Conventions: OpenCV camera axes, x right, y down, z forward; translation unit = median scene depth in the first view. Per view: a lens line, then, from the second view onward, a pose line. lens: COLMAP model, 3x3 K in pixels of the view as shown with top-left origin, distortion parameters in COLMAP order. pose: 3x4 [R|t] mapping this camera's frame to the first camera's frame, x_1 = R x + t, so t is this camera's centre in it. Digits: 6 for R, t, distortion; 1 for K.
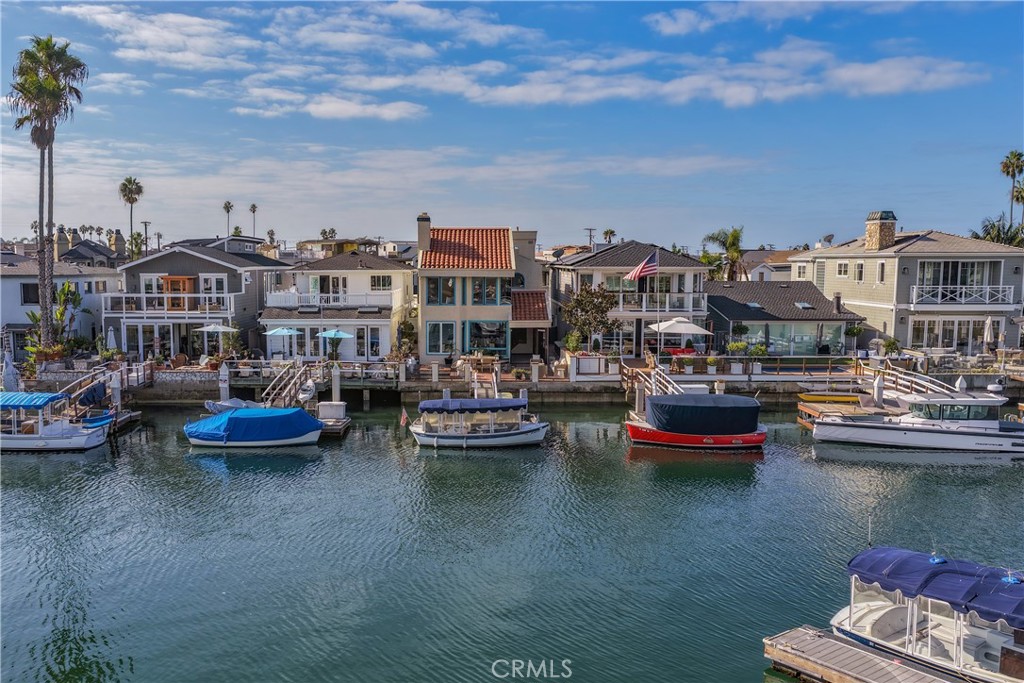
lens RADIAL K [[858.3, 0, 468.9], [0, 858.3, 440.5], [0, 0, 1]] dist [0.003054, -0.002762]
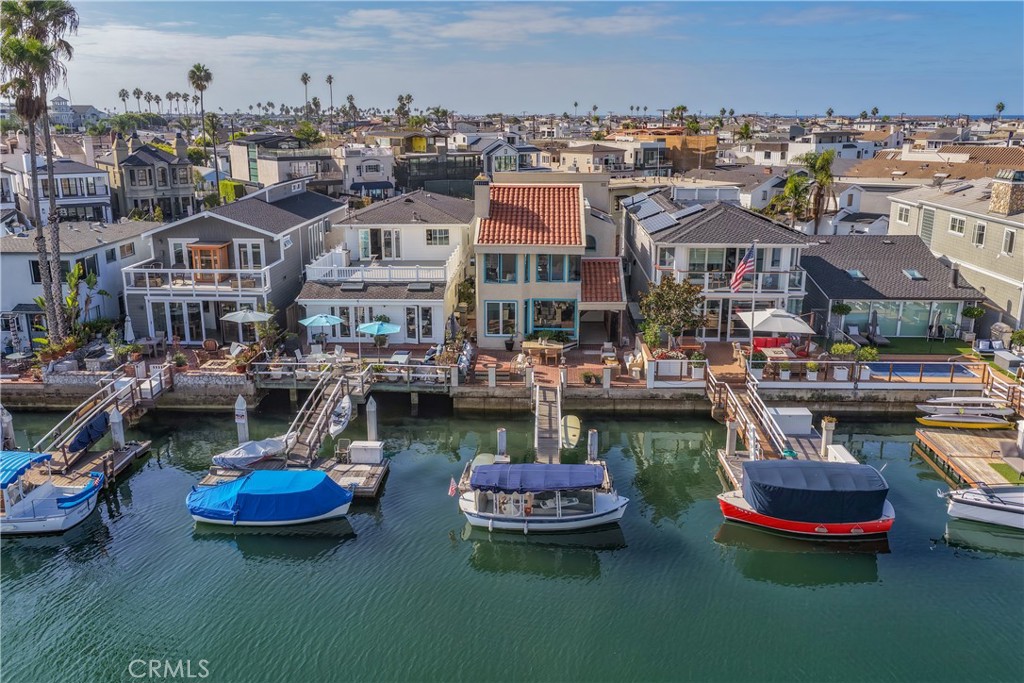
lens RADIAL K [[817.6, 0, 513.9], [0, 817.6, 386.2], [0, 0, 1]] dist [0.002803, 0.009645]
pose [[0.999476, 0.008308, -0.031284, 0.008099], [-0.005201, 0.995163, 0.098101, -0.135566], [0.031948, -0.097887, 0.994685, 0.153515]]
